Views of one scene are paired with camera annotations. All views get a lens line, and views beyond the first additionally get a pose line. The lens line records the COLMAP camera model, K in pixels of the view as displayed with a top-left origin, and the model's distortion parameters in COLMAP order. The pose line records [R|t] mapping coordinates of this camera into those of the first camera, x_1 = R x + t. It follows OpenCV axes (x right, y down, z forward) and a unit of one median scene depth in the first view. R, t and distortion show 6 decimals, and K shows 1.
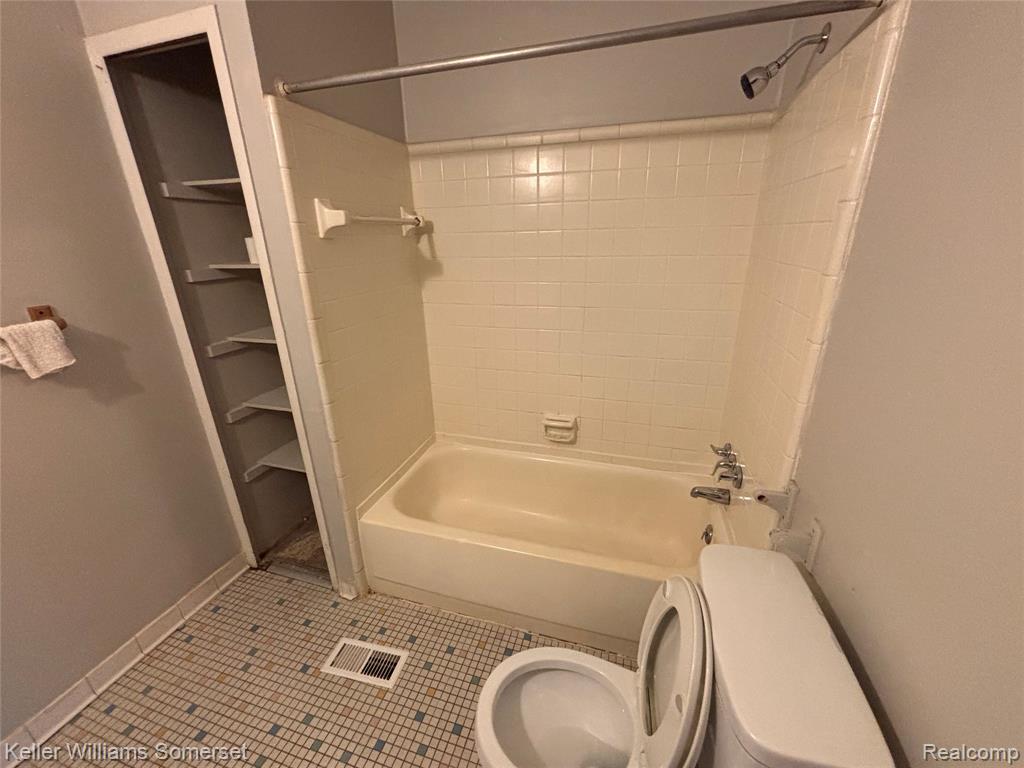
lens RADIAL K [[411.5, 0, 513.8], [0, 411.5, 381.9], [0, 0, 1]] dist [-0.000837, 0.000442]
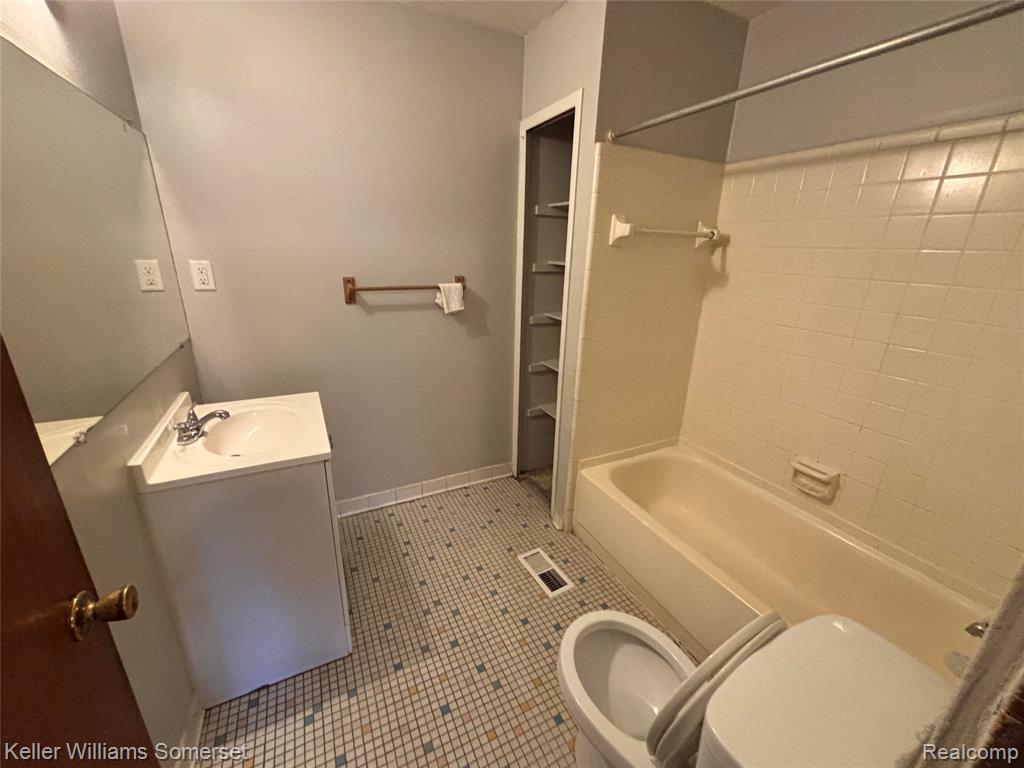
lens RADIAL K [[411.5, 0, 513.8], [0, 411.5, 381.9], [0, 0, 1]] dist [-0.000837, 0.000442]
pose [[0.689047, 0.263737, -0.675024, 0.243639], [-0.281778, 0.955641, 0.085745, 0.027336], [0.667695, 0.131125, 0.732796, -0.072287]]
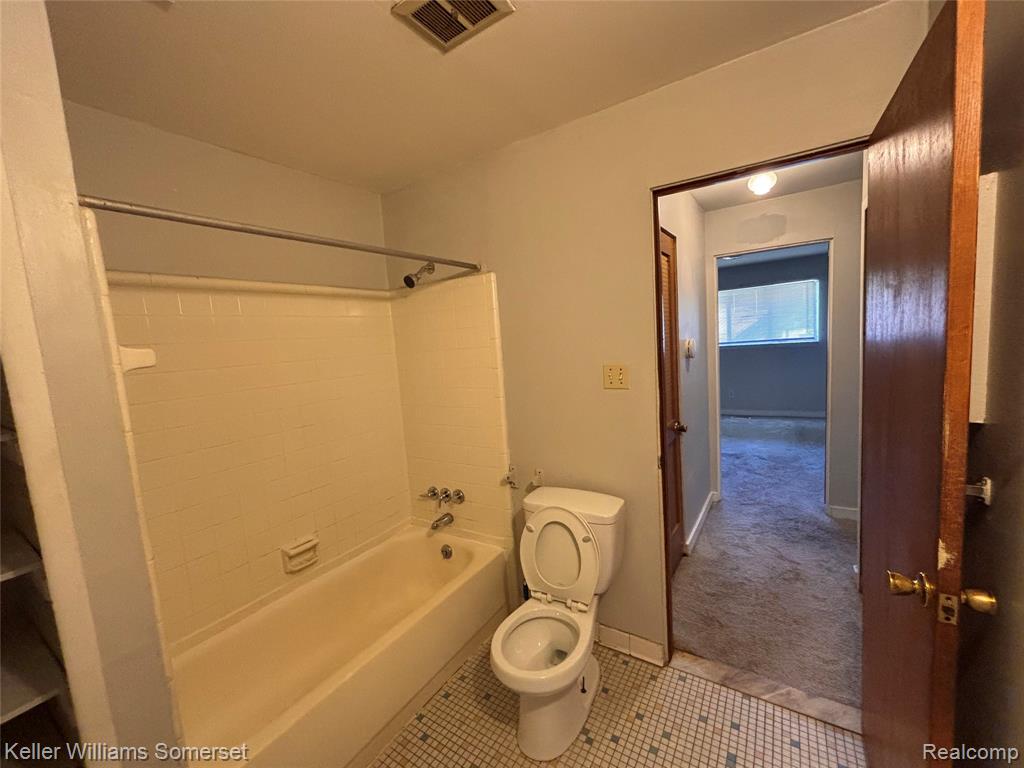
lens RADIAL K [[411.5, 0, 513.8], [0, 411.5, 381.9], [0, 0, 1]] dist [-0.000837, 0.000442]
pose [[0.286301, -0.097849, 0.953130, -0.742340], [0.388326, 0.921258, -0.022068, -0.052134], [-0.875919, 0.376444, 0.301755, 0.132285]]
